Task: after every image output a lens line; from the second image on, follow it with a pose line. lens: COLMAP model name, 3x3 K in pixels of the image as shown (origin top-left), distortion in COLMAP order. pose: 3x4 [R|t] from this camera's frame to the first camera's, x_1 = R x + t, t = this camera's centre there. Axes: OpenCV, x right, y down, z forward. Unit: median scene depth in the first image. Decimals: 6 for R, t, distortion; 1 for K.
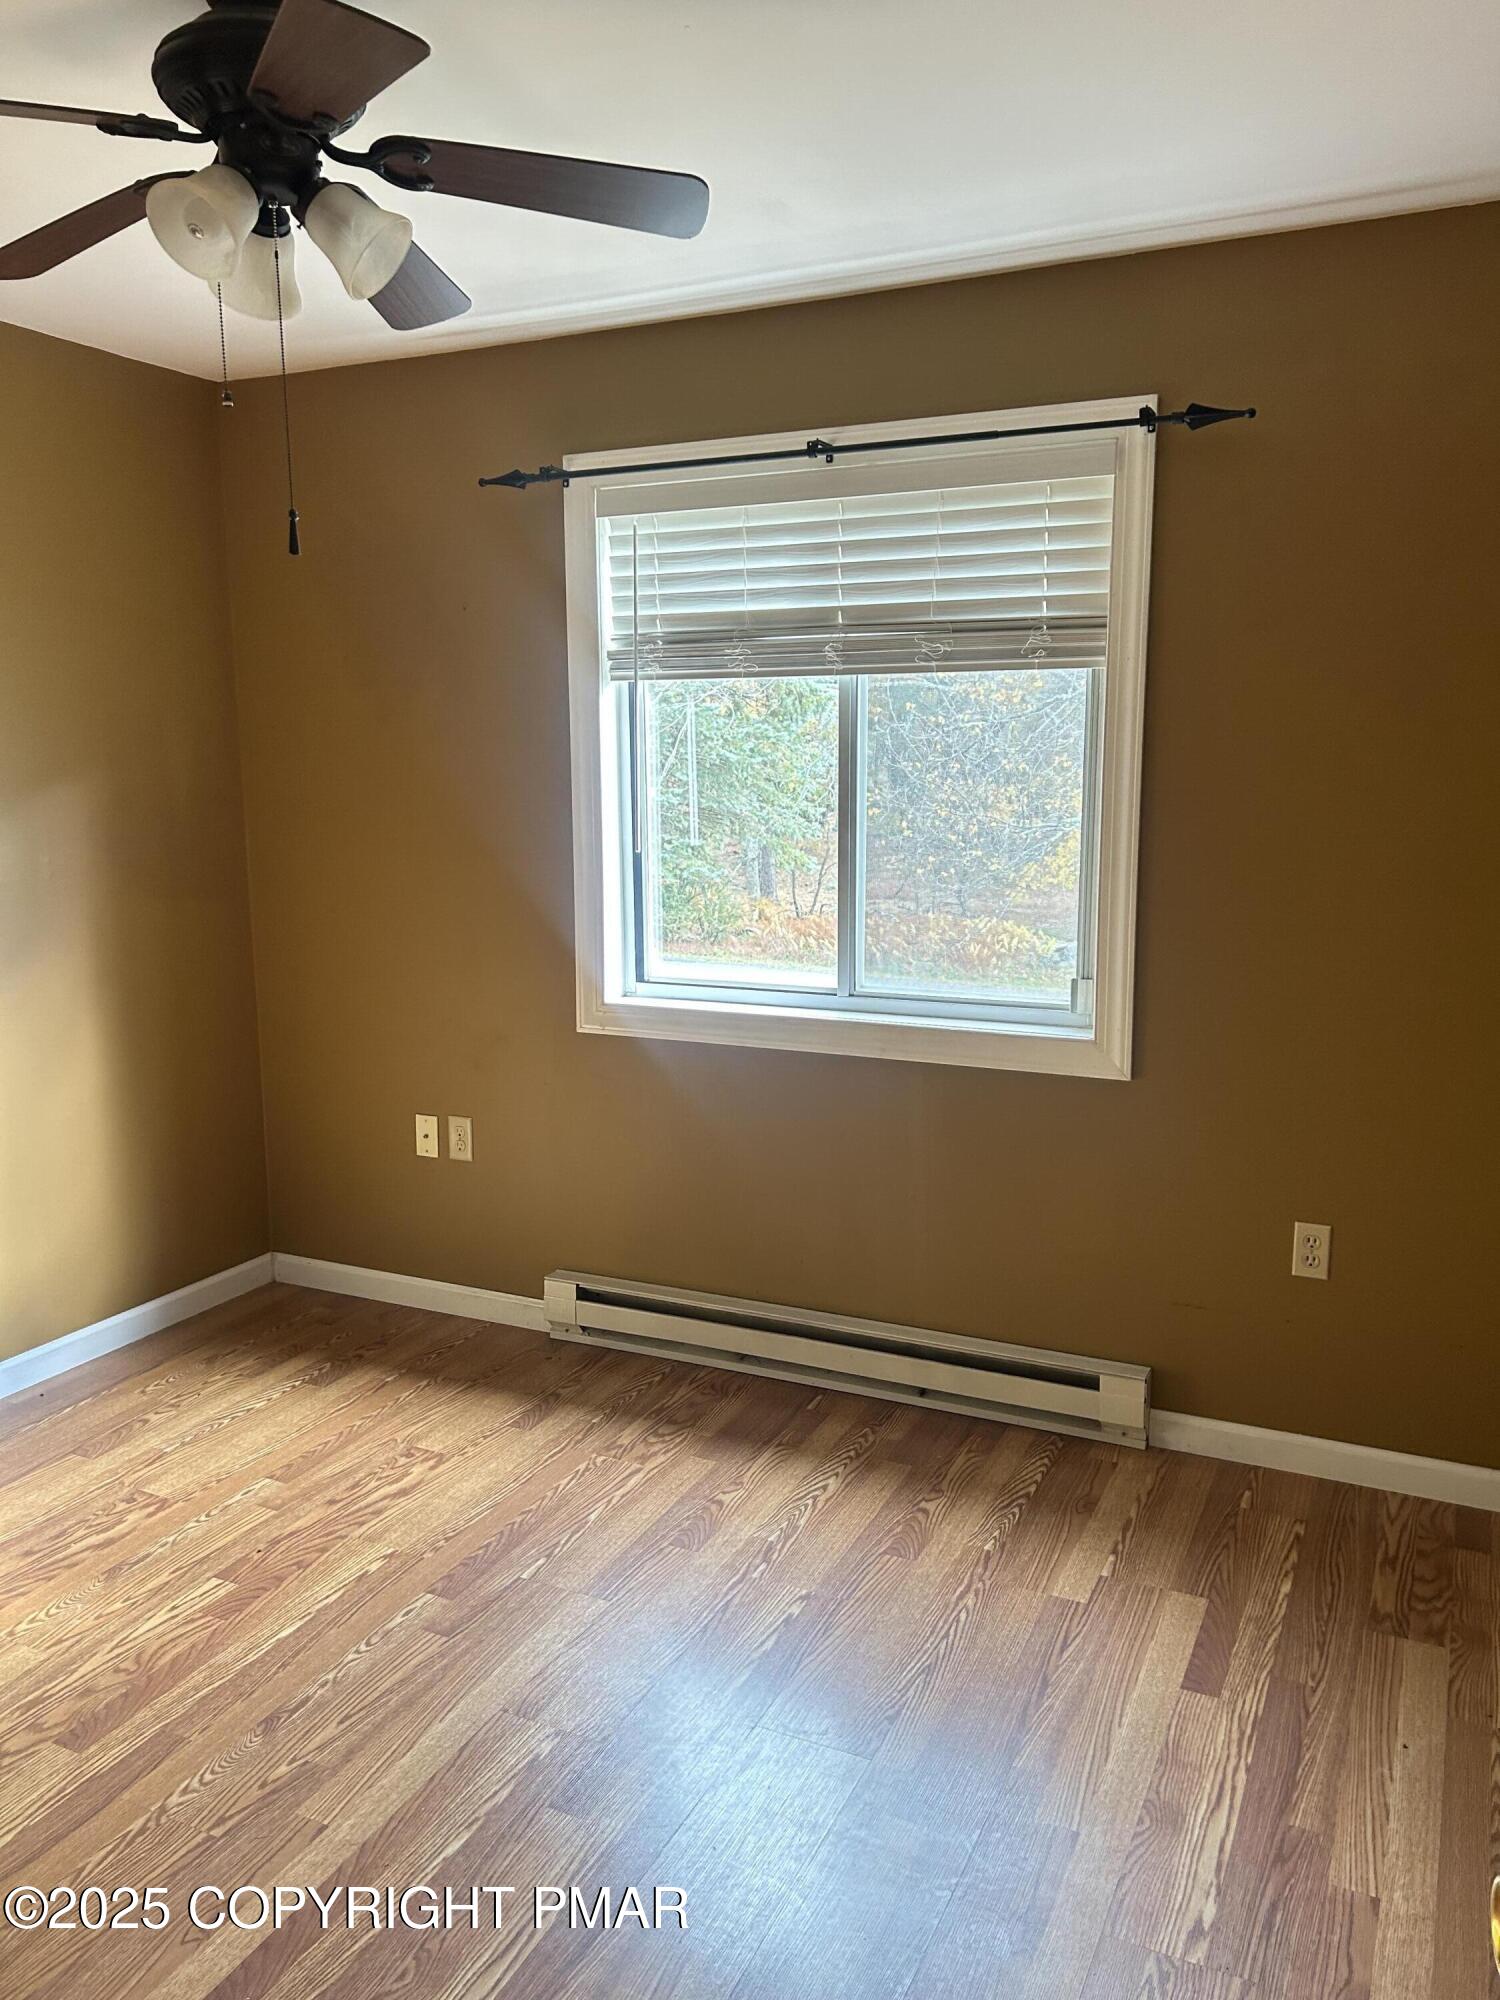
lens RADIAL K [[1496.9, 0, 752.6], [0, 1496.9, 1009.6], [0, 0, 1]] dist [0.055385, -0.066852]
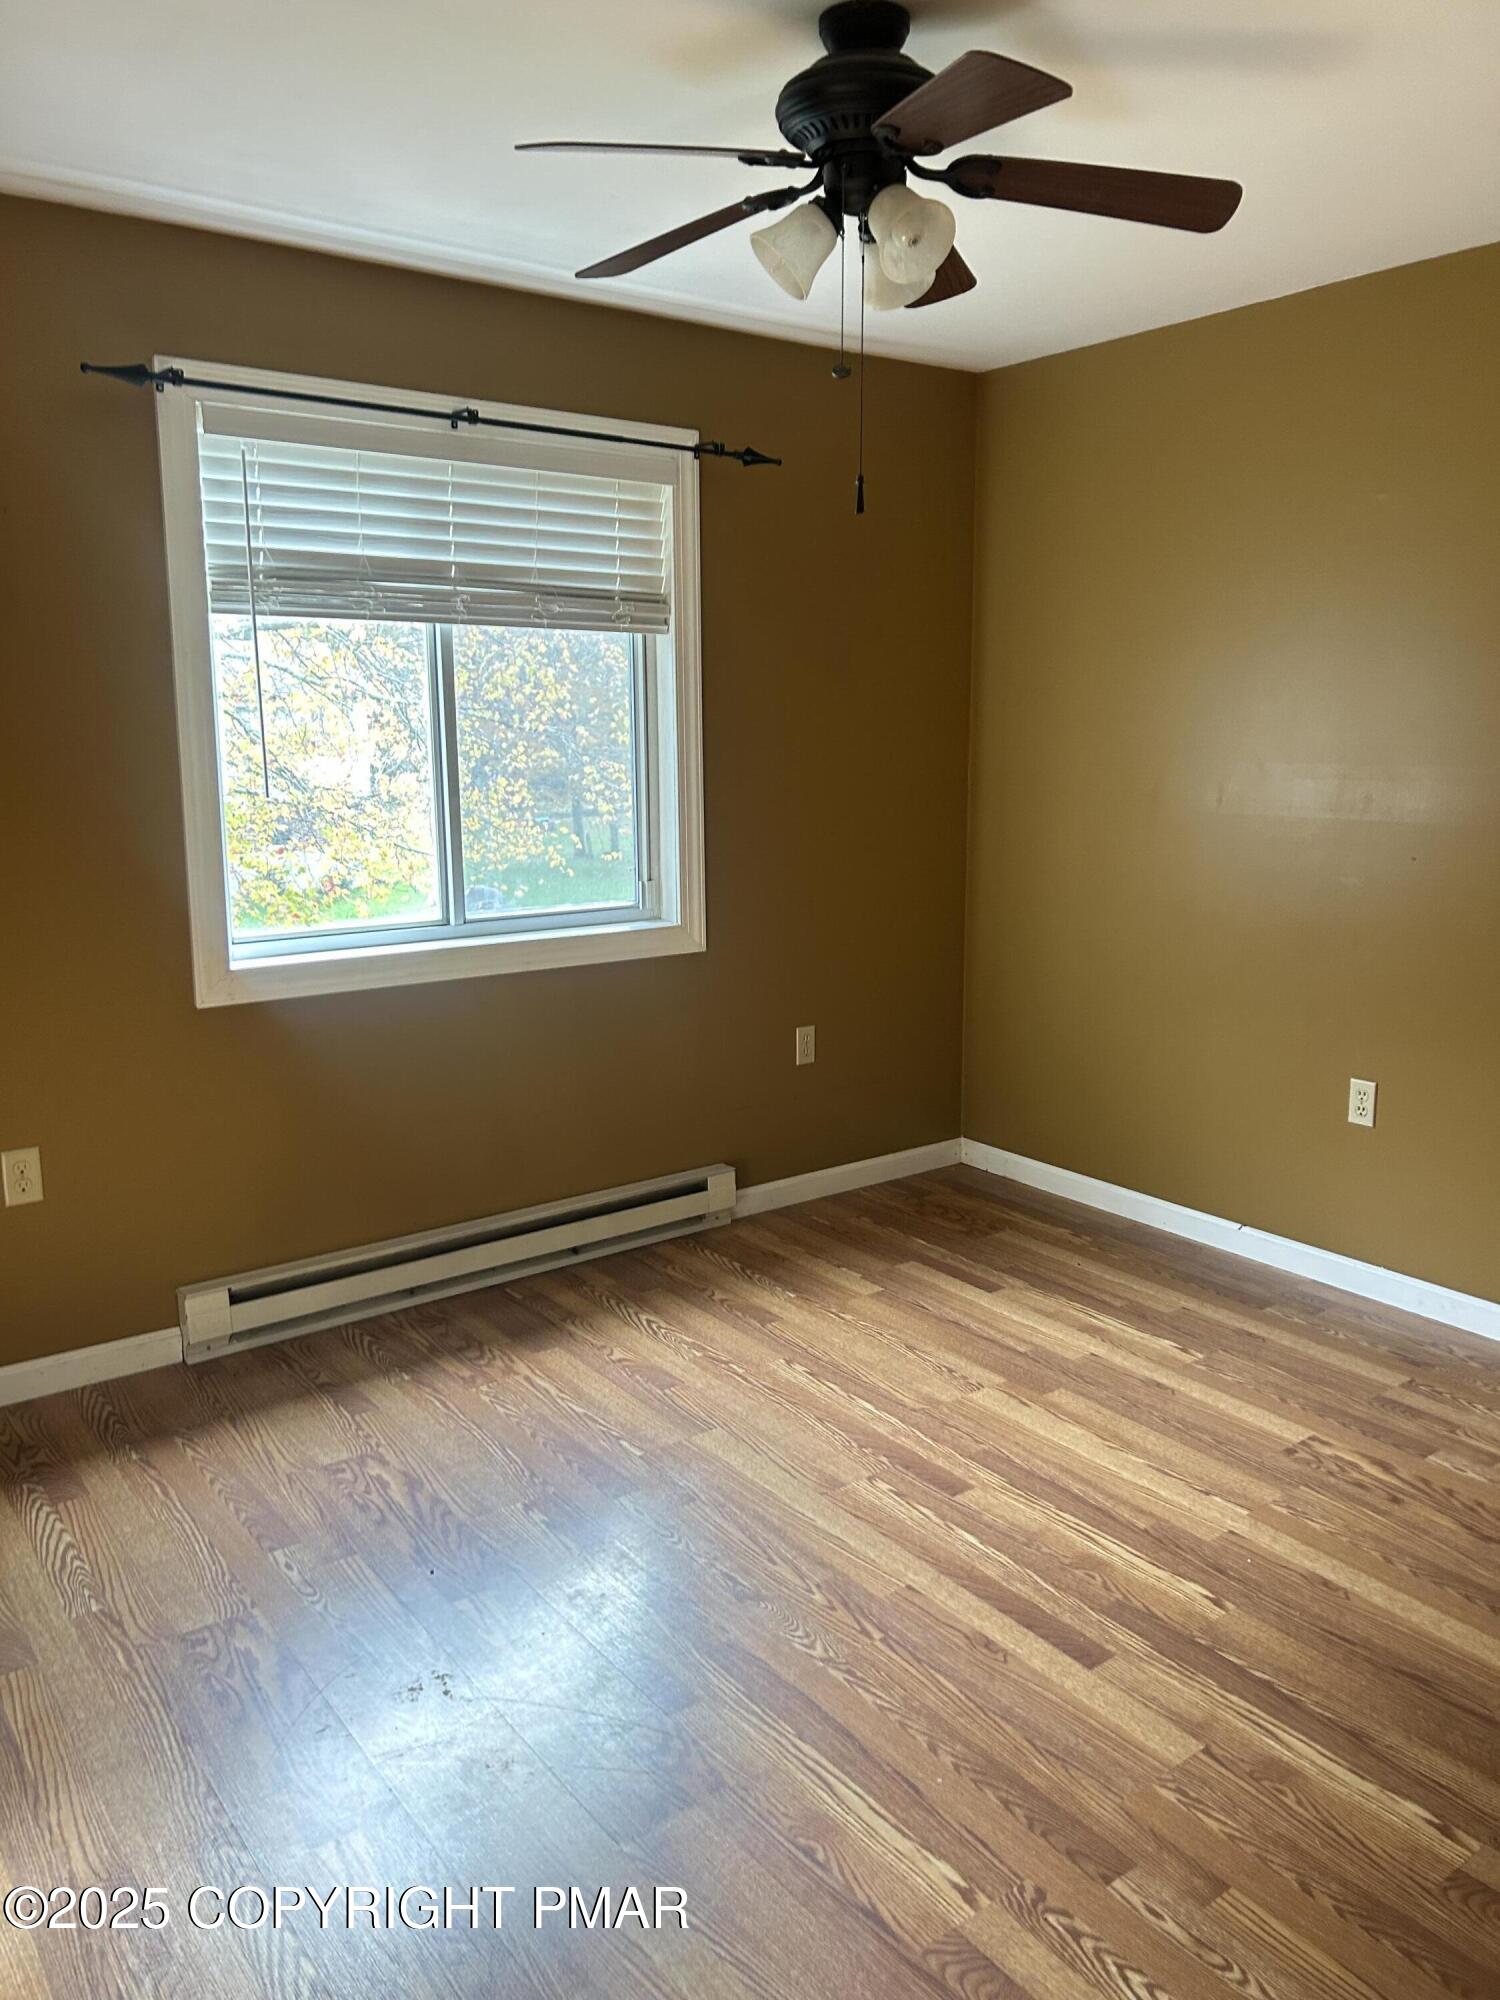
lens RADIAL K [[1496.9, 0, 754.3], [0, 1496.9, 993.9], [0, 0, 1]] dist [0.055385, -0.066852]
pose [[0.461077, -0.157094, 0.873344, -0.904711], [0.150901, 0.983750, 0.097286, -0.037668], [-0.874435, 0.086932, 0.477291, 0.345319]]
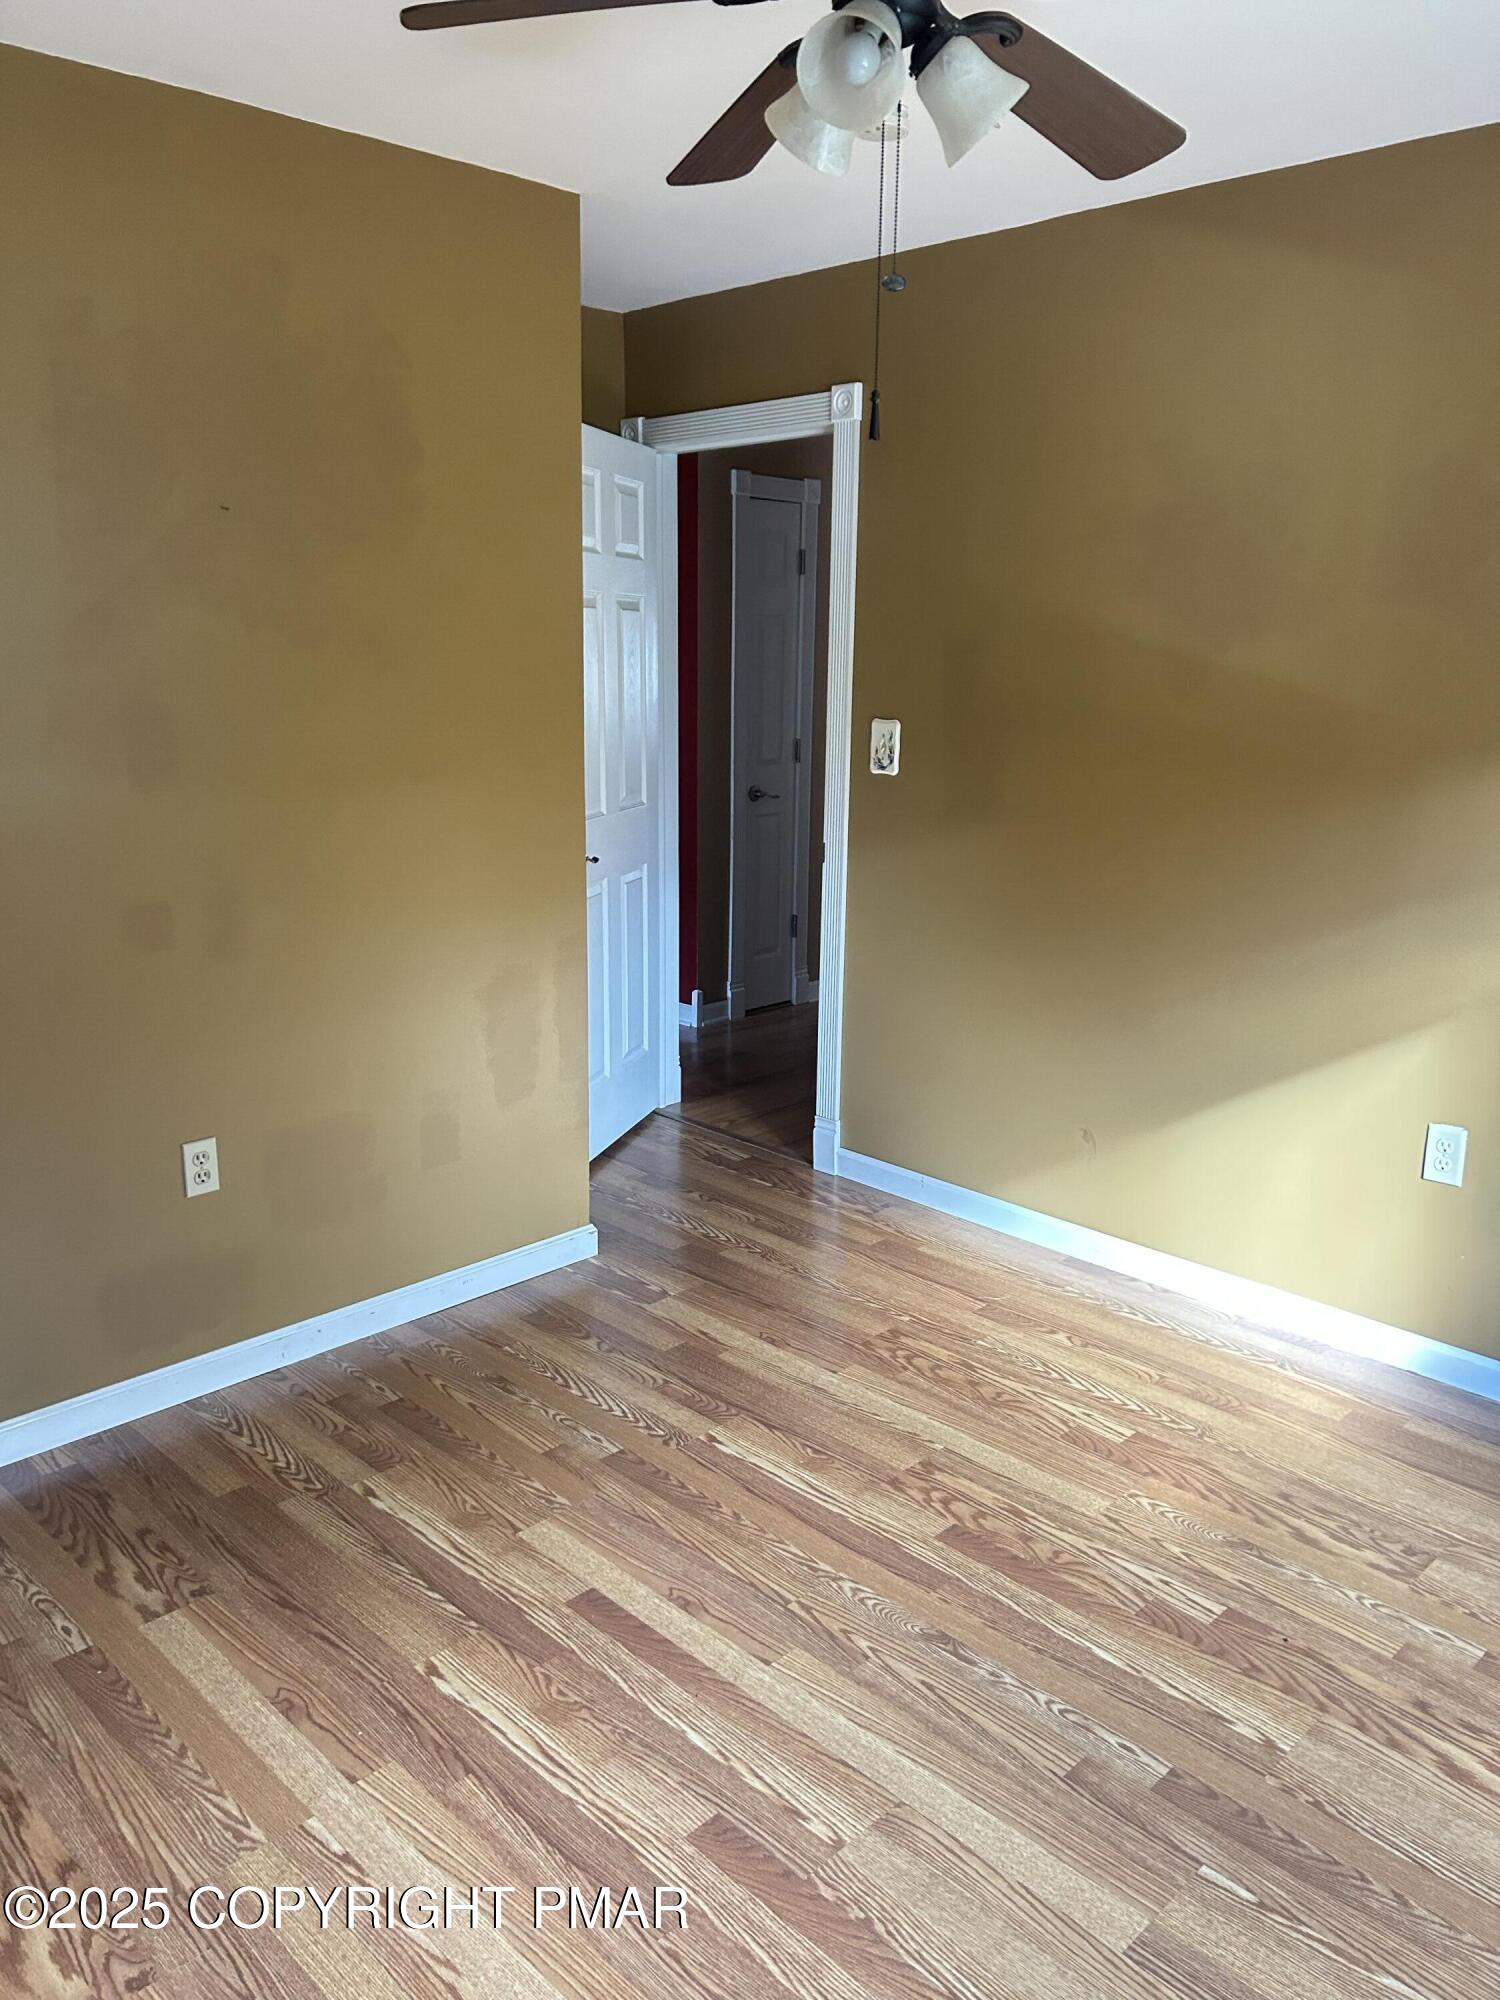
lens RADIAL K [[1496.9, 0, 743.5], [0, 1496.9, 987.7], [0, 0, 1]] dist [0.055385, -0.066852]
pose [[-0.333510, 0.208534, -0.919394, 0.424262], [-0.168383, 0.946371, 0.275734, -0.145124], [0.927587, 0.246770, -0.280511, 0.809194]]
